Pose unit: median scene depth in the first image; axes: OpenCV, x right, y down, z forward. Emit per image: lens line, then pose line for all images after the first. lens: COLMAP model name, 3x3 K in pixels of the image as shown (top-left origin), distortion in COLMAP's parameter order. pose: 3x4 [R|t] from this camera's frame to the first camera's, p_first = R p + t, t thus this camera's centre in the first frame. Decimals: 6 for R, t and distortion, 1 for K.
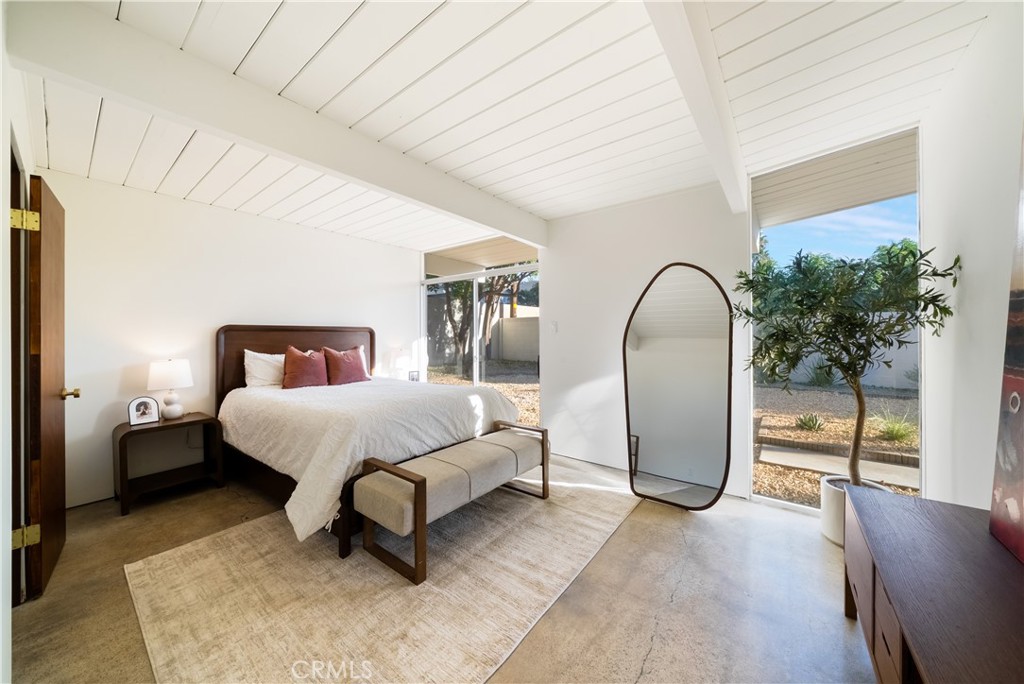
lens RADIAL K [[358.5, 0, 513.5], [0, 358.5, 334.1], [0, 0, 1]] dist [-0.000987, -0.000096]
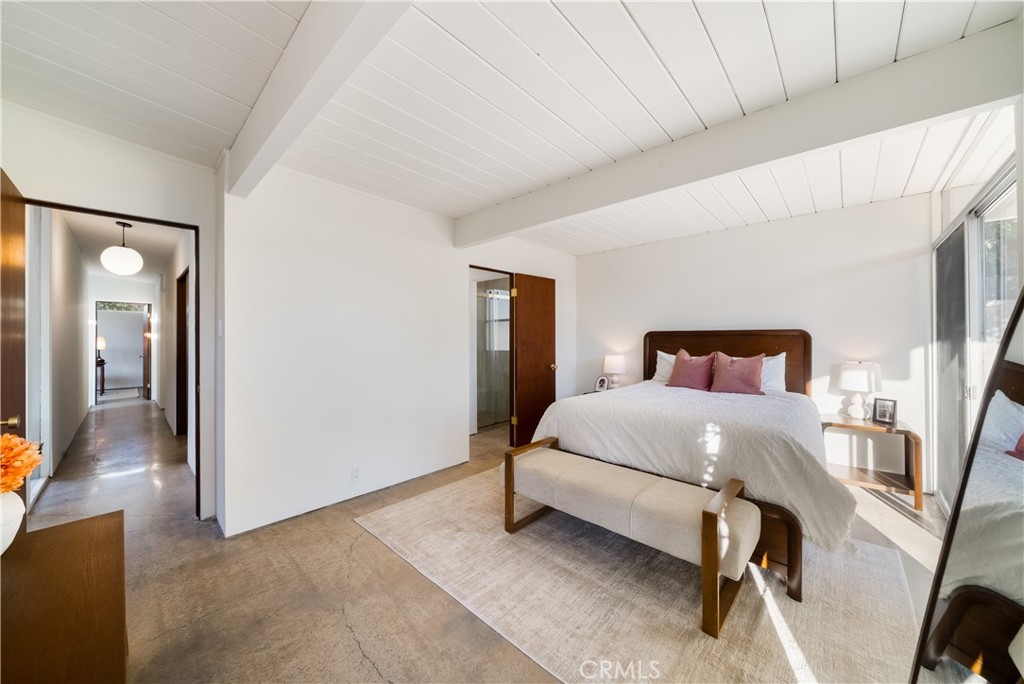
lens RADIAL K [[358.5, 0, 513.5], [0, 358.5, 334.1], [0, 0, 1]] dist [-0.000987, -0.000096]
pose [[-0.090452, -0.010567, -0.995845, 0.861810], [0.001123, 0.999942, -0.010712, -0.002976], [0.995900, -0.002087, -0.090435, 0.953085]]
